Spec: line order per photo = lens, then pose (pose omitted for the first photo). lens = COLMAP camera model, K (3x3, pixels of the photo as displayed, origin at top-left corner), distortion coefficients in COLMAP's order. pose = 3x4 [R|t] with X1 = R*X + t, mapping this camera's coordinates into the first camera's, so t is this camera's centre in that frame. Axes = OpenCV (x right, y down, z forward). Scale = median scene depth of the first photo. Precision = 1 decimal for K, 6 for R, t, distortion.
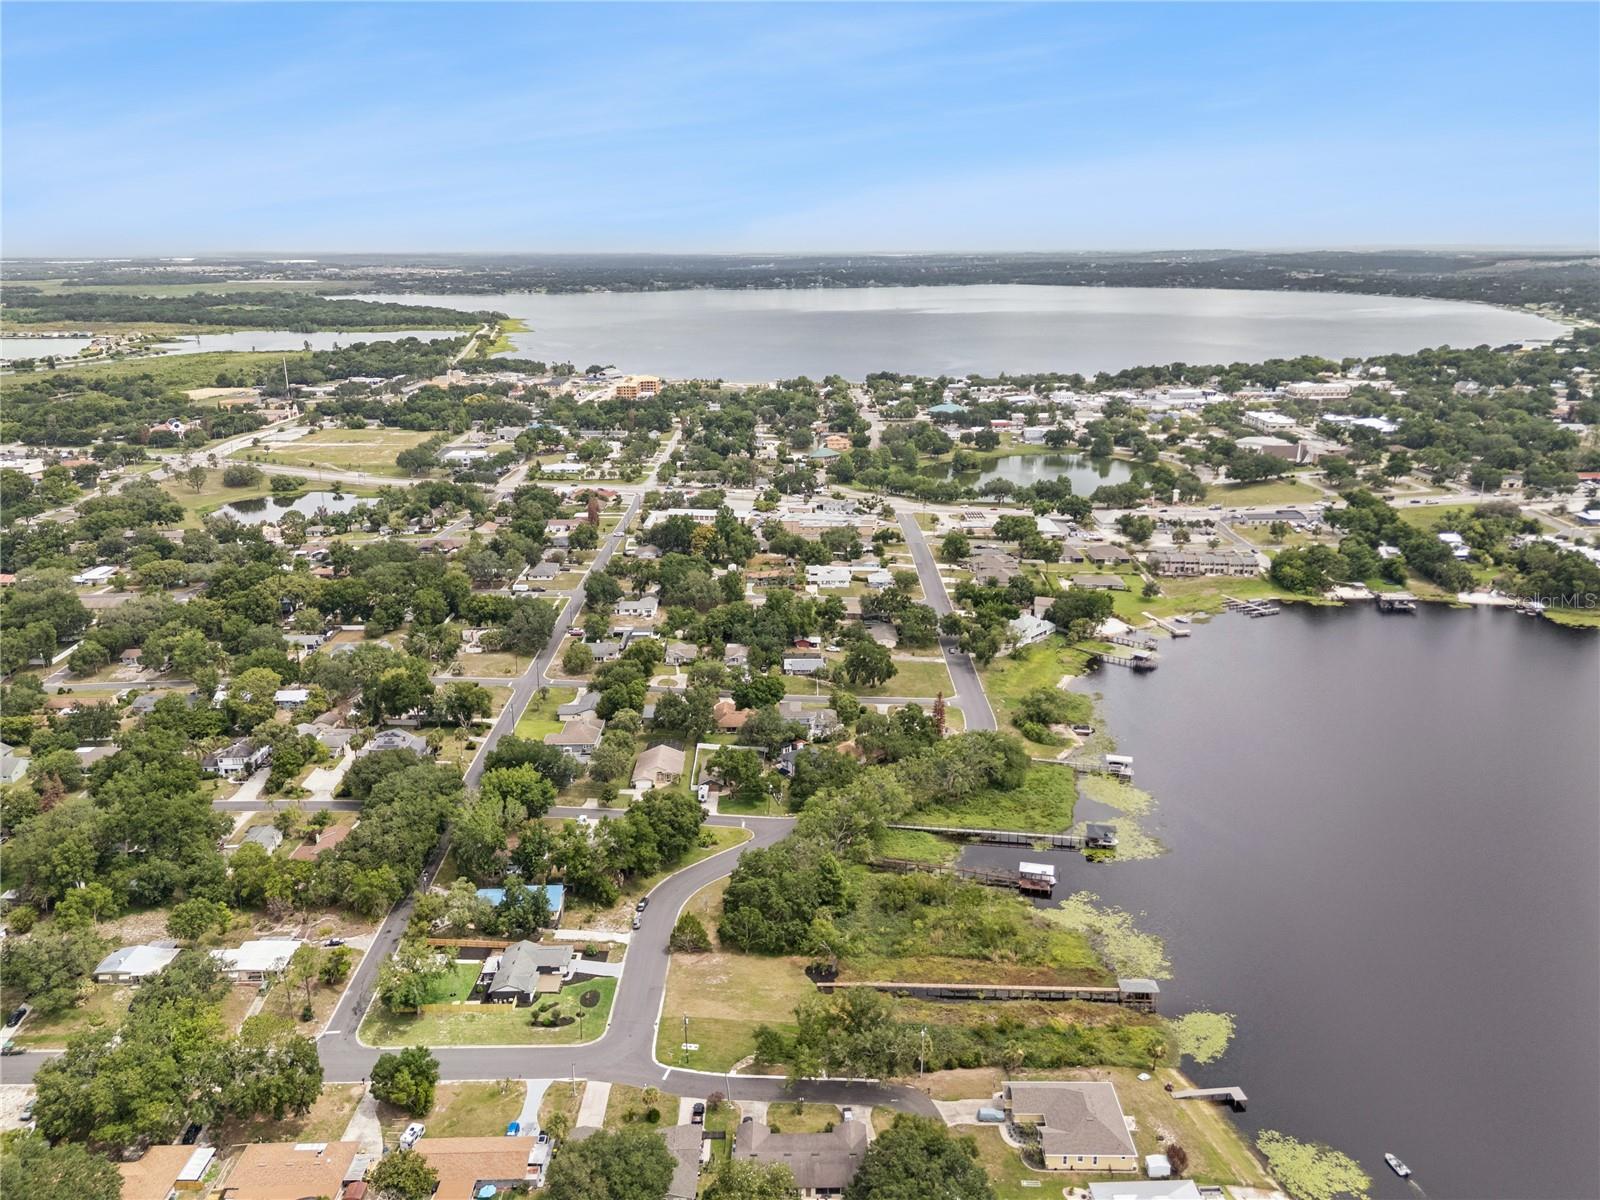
lens RADIAL K [[1182.5, 0, 804.3], [0, 1182.5, 601.8], [0, 0, 1]] dist [0.077410, -0.062540]
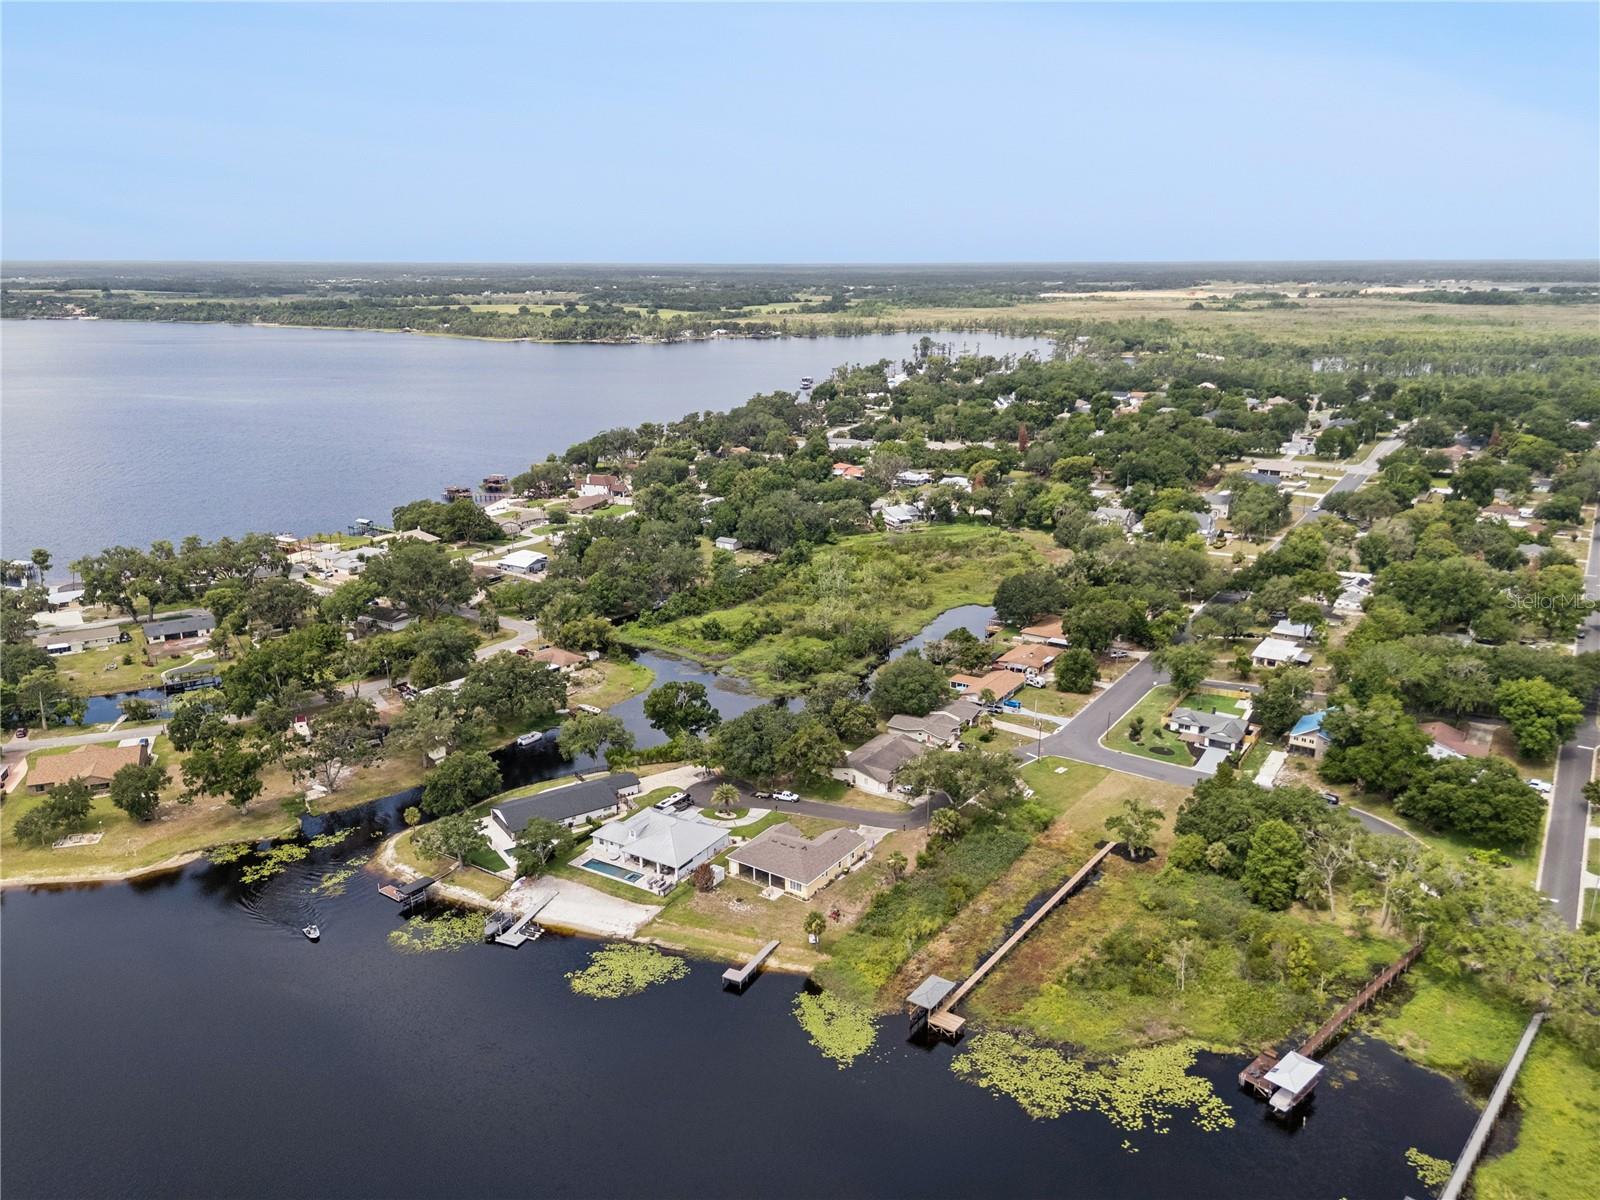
lens RADIAL K [[1182.5, 0, 804.3], [0, 1182.5, 601.8], [0, 0, 1]] dist [0.077410, -0.062540]
pose [[-0.563025, 0.225224, -0.795159, 0.833550], [-0.228651, 0.882140, 0.411761, -0.161555], [0.794180, 0.413646, -0.445169, 1.154053]]
